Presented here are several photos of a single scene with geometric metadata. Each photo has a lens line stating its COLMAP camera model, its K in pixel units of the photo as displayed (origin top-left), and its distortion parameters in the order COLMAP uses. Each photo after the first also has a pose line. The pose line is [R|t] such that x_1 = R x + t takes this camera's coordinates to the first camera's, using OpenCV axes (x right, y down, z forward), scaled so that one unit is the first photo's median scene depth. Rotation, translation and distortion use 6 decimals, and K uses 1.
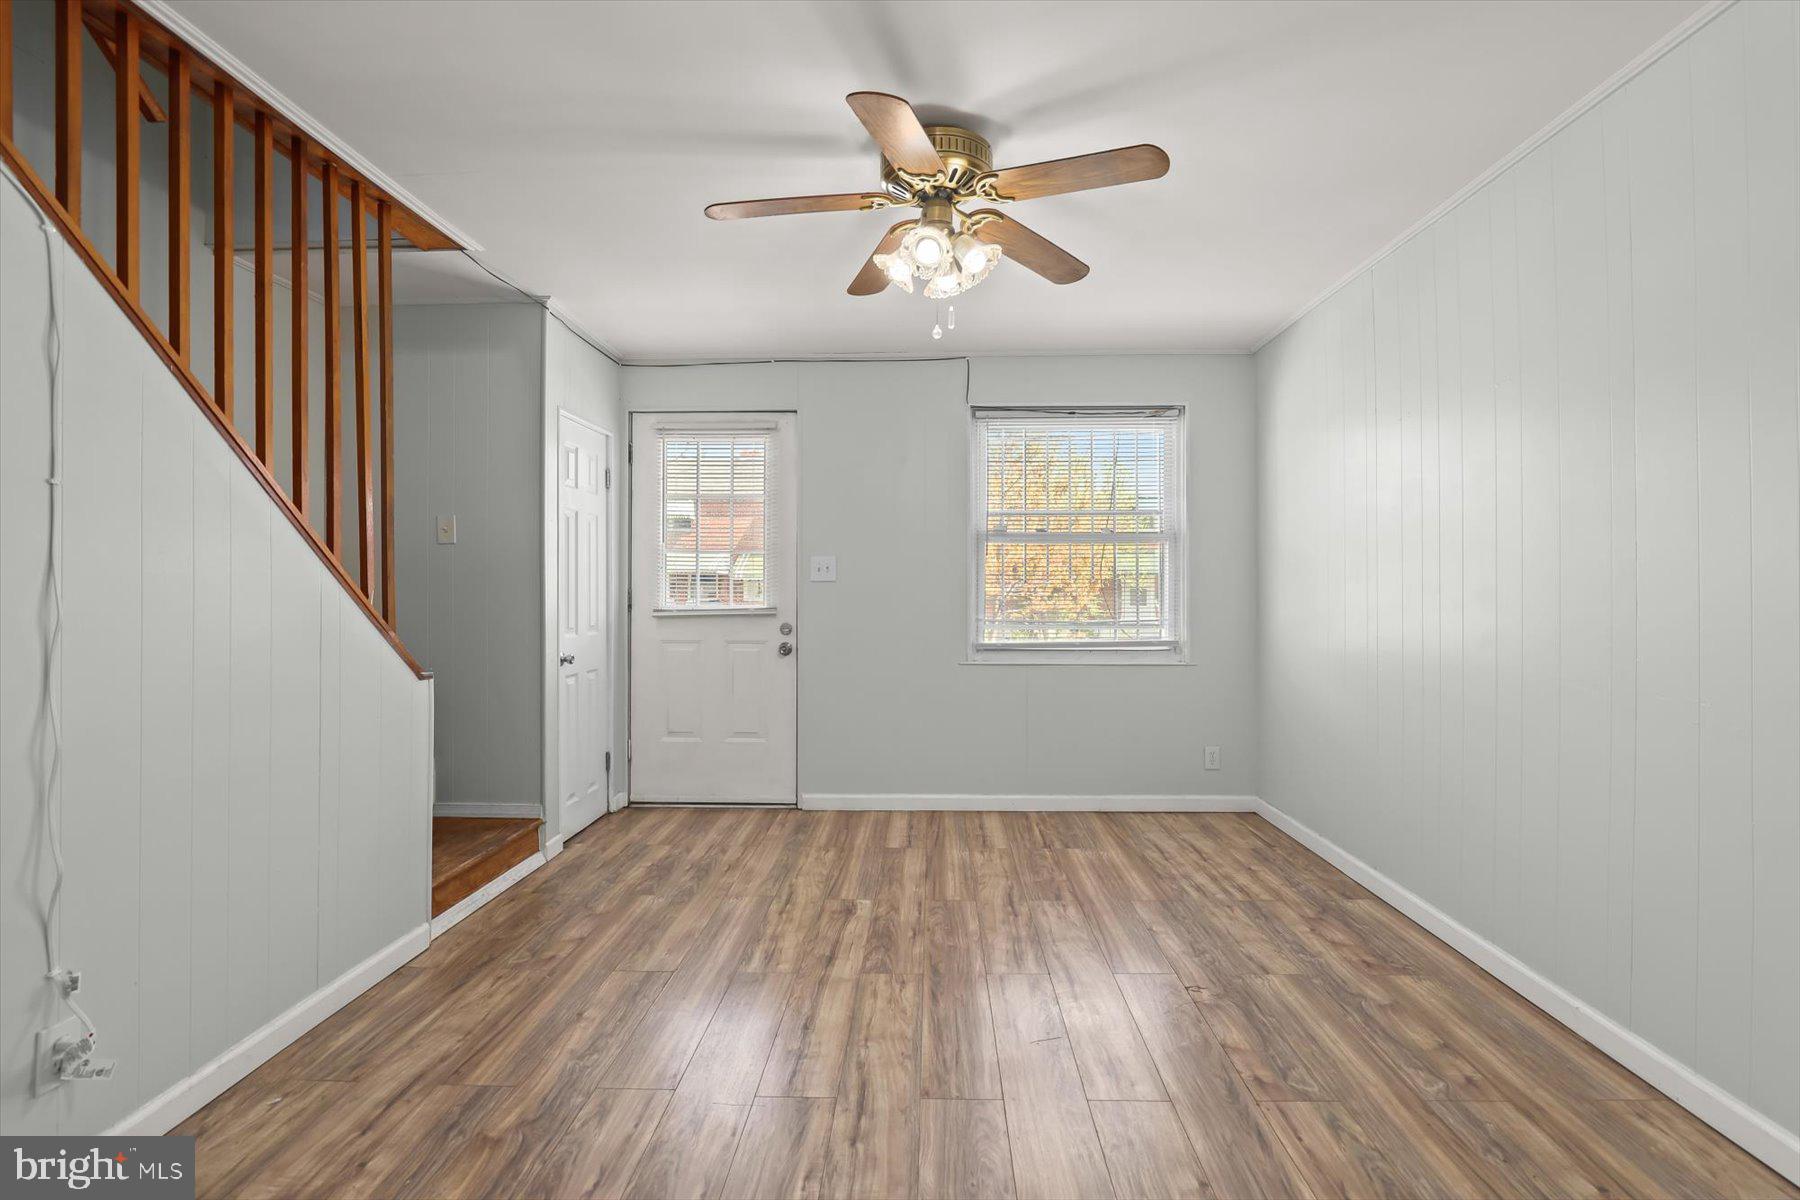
lens RADIAL K [[825.0, 0, 925.6], [0, 825.0, 592.5], [0, 0, 1]] dist [-0.003198, -0.000670]
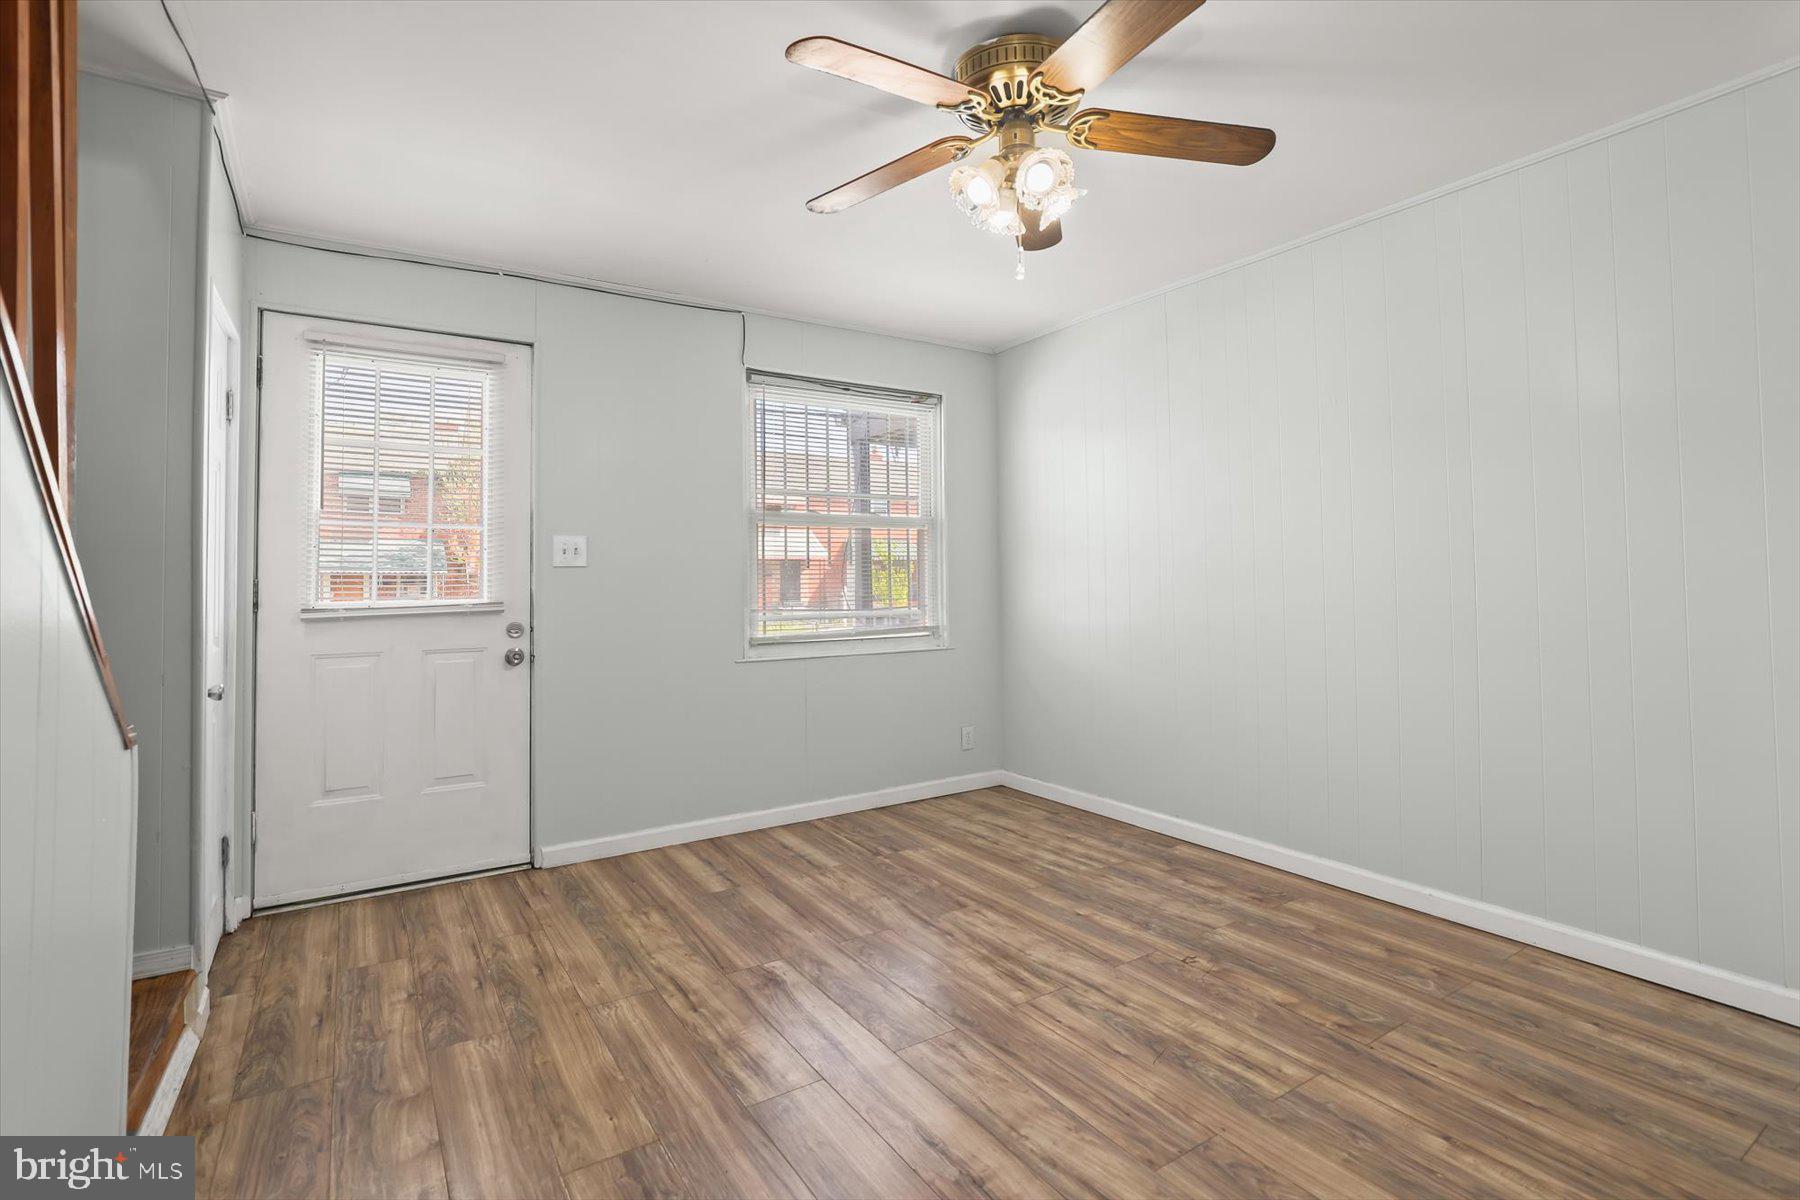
lens RADIAL K [[825.0, 0, 879.6], [0, 825.0, 559.9], [0, 0, 1]] dist [-0.003198, -0.000670]
pose [[0.834882, 0.005083, 0.550405, -0.374817], [0.012715, 0.999512, -0.028517, 0.007074], [-0.550282, 0.030807, 0.834411, 0.232276]]
